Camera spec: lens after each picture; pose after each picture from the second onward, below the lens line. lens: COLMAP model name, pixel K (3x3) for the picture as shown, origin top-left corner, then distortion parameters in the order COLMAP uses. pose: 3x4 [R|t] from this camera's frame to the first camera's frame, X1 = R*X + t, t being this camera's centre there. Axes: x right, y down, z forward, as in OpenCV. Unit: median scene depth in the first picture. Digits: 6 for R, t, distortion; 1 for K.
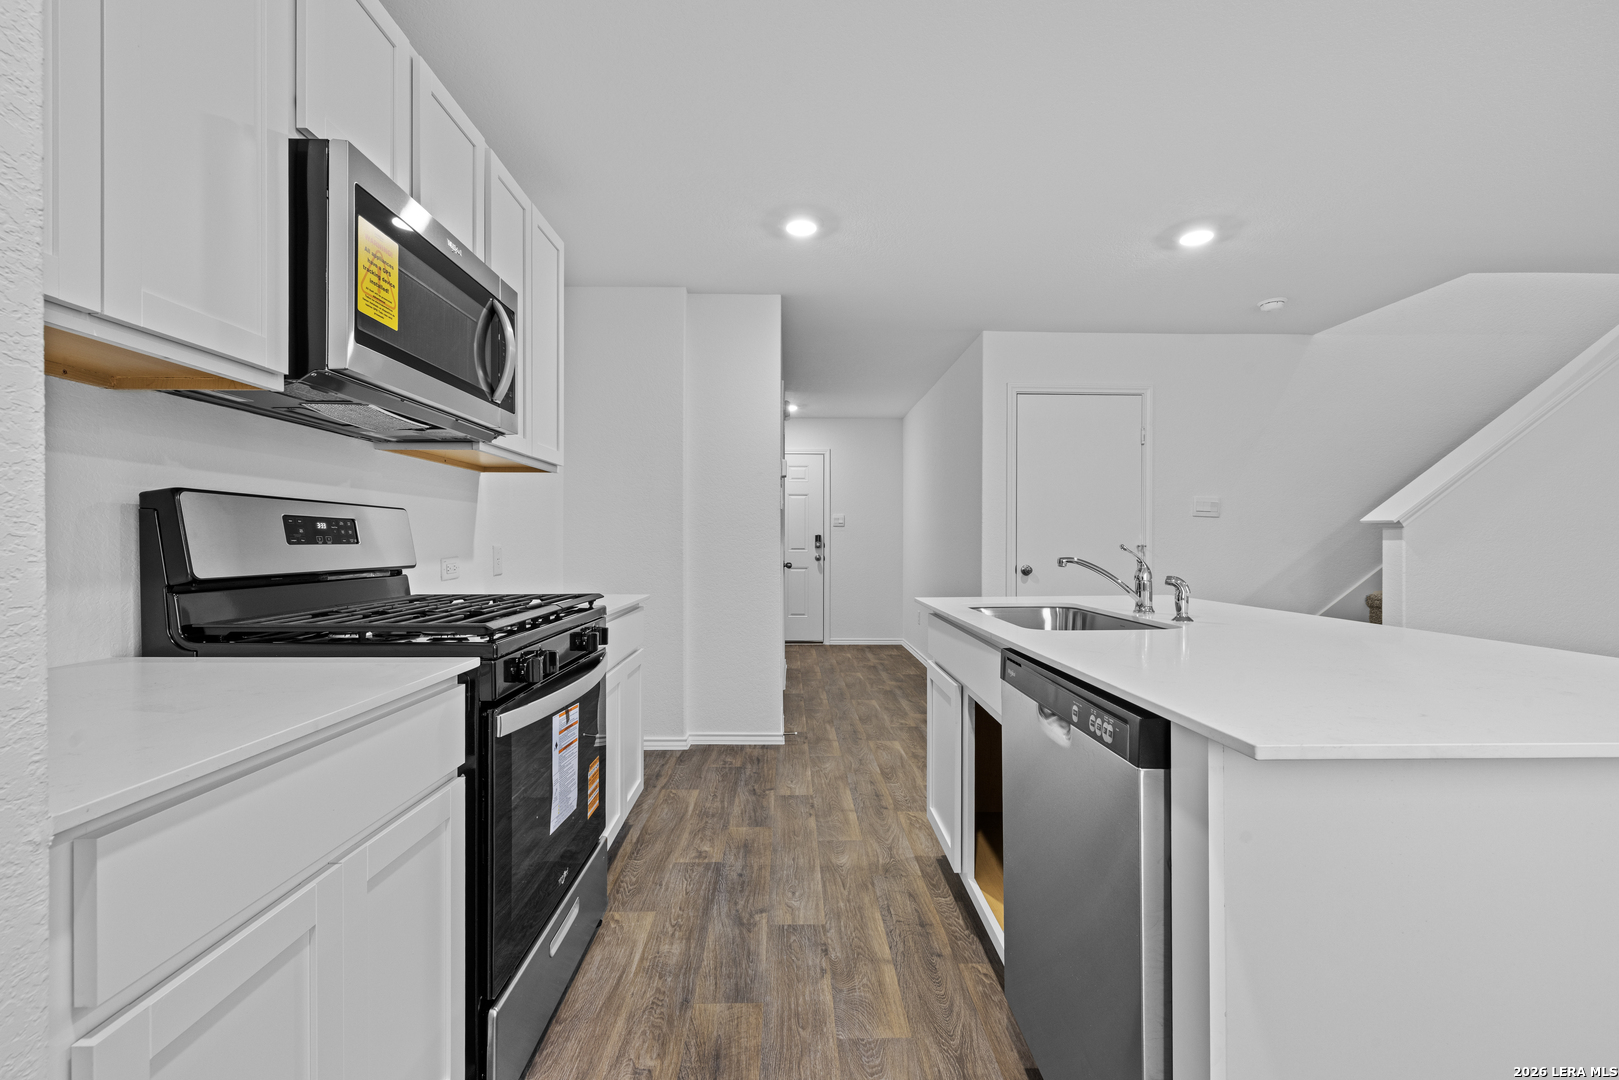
lens RADIAL K [[679.6, 0, 796.9], [0, 679.6, 544.6], [0, 0, 1]] dist [0.023182, 0.000027]
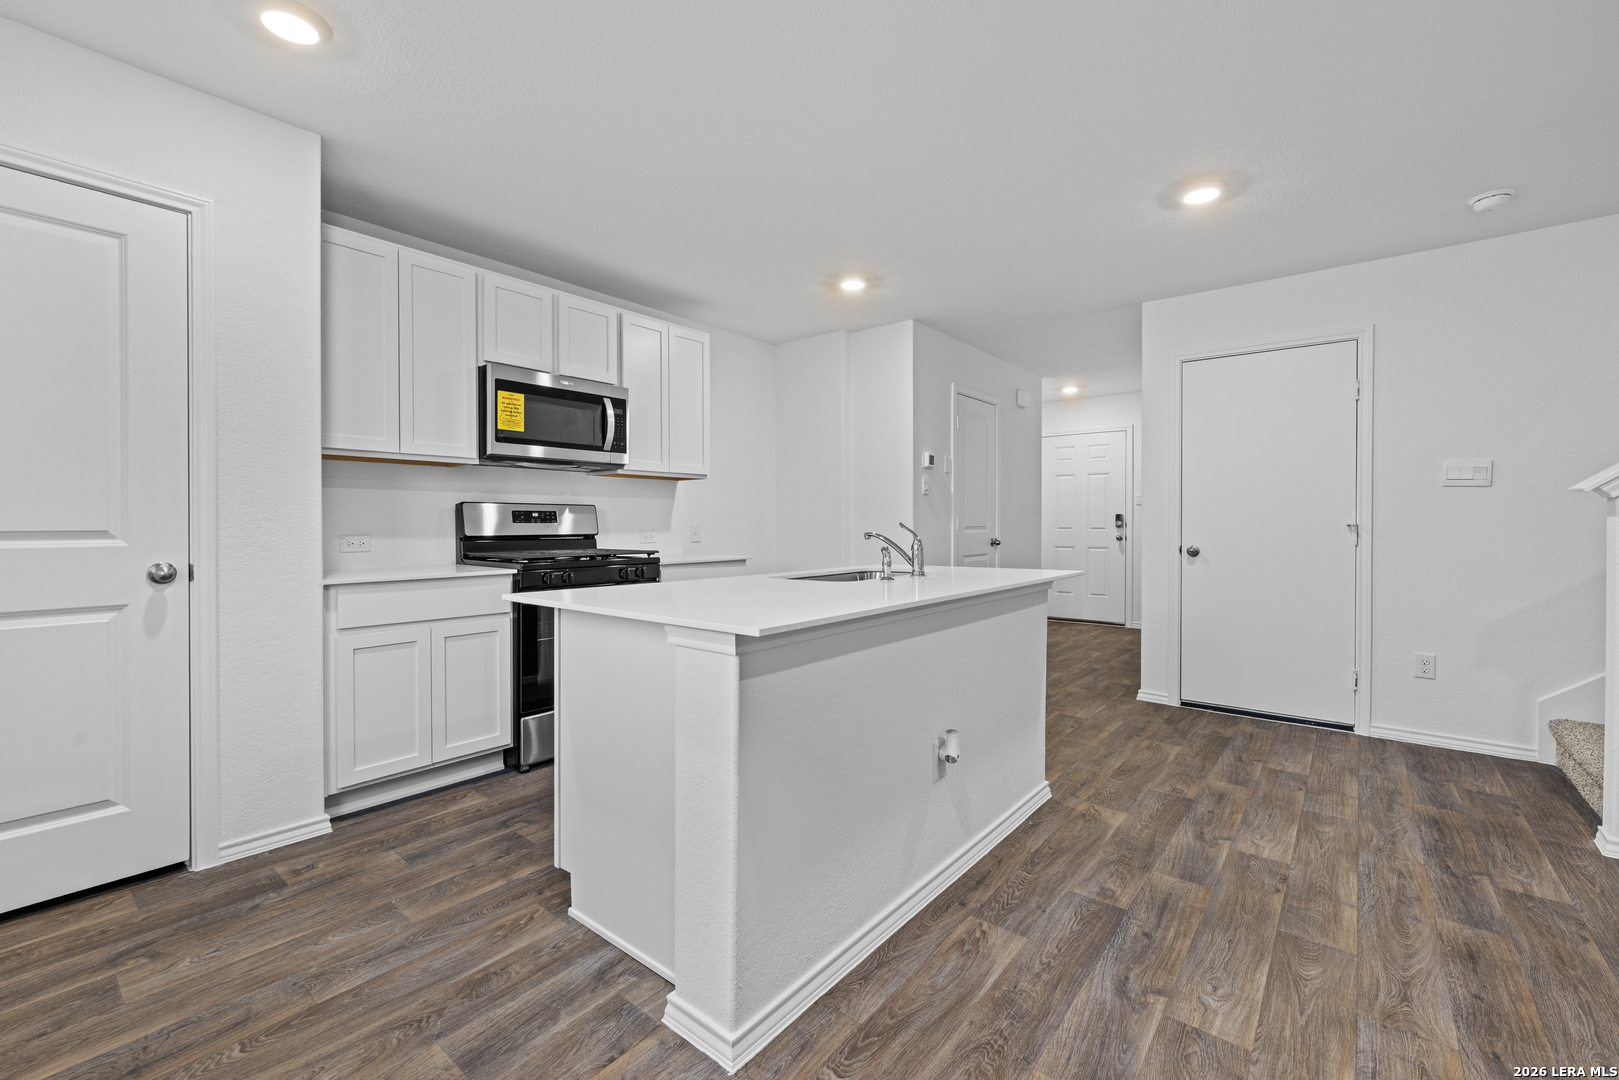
lens RADIAL K [[680.9, 0, 810.1], [0, 680.9, 527.7], [0, 0, 1]] dist [0.022847, -0.006362]
pose [[0.772161, 0.003646, -0.635416, 0.834900], [-0.000683, 0.999988, 0.004908, 0.001942], [0.635426, -0.003356, 0.772154, -0.090004]]
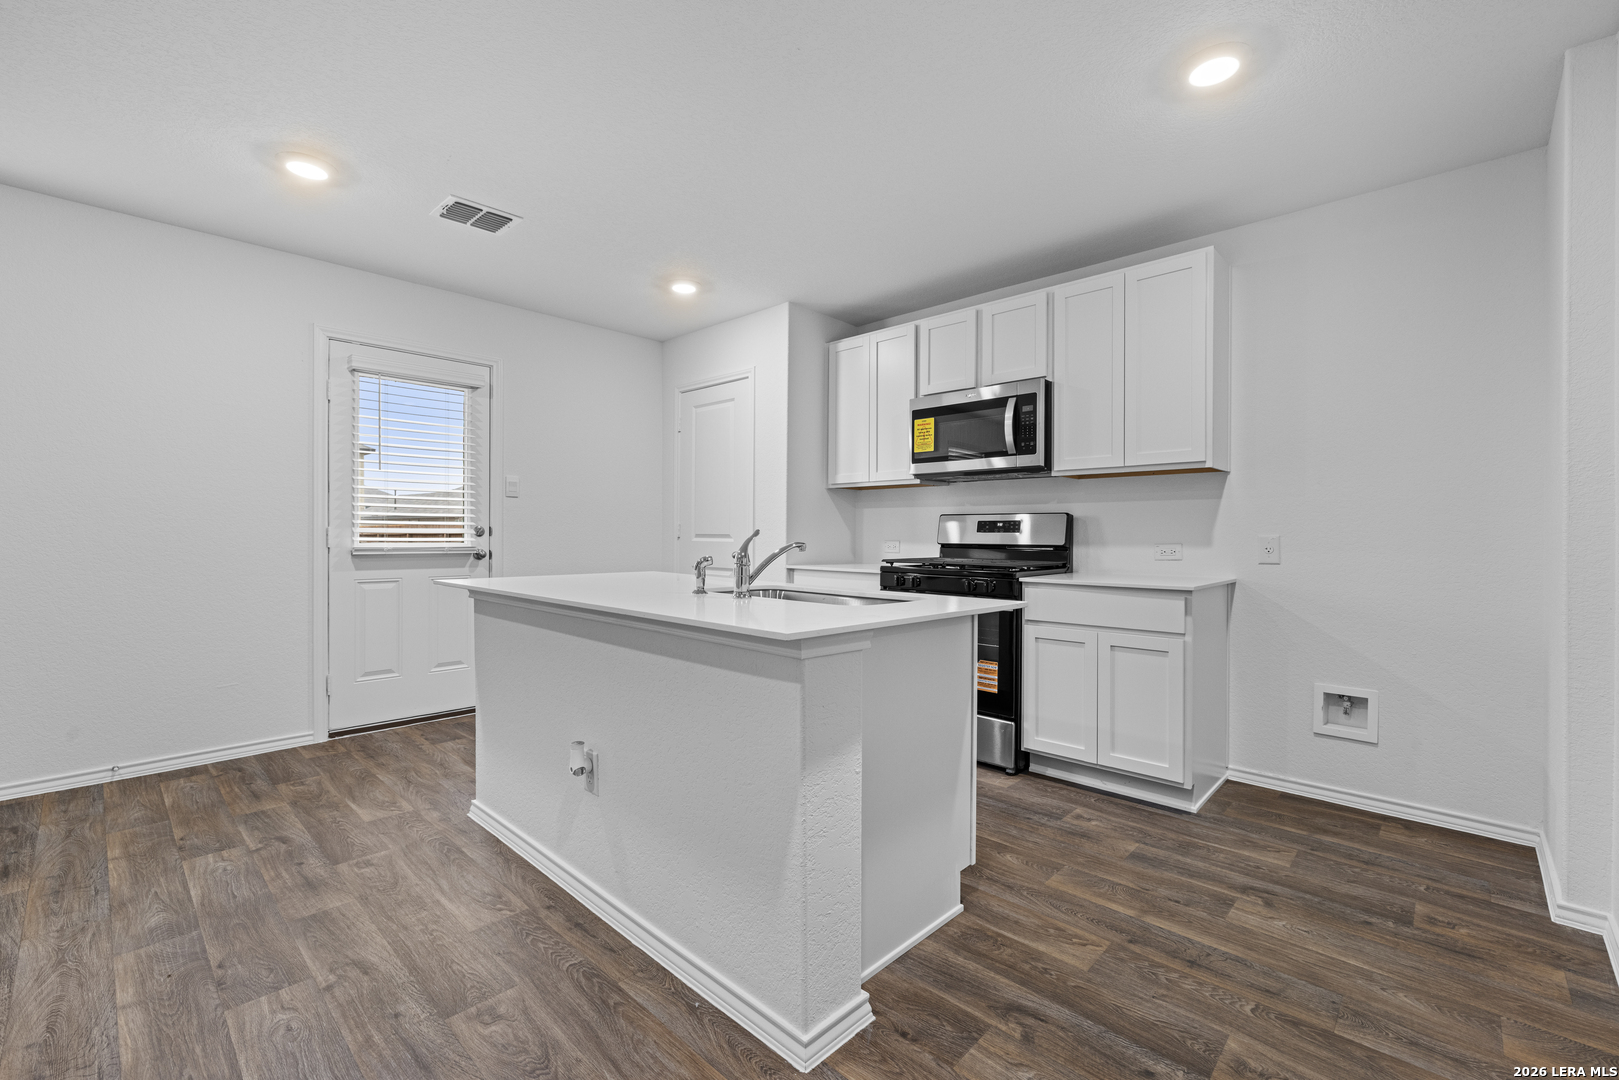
lens RADIAL K [[682.6, 0, 811.7], [0, 682.6, 564.9], [0, 0, 1]] dist [-0.003807, -0.000834]
pose [[-0.694963, 0.026240, -0.718566, 0.816888], [-0.008492, 0.998965, 0.044692, 0.005995], [0.718995, 0.037162, -0.694021, 1.255775]]
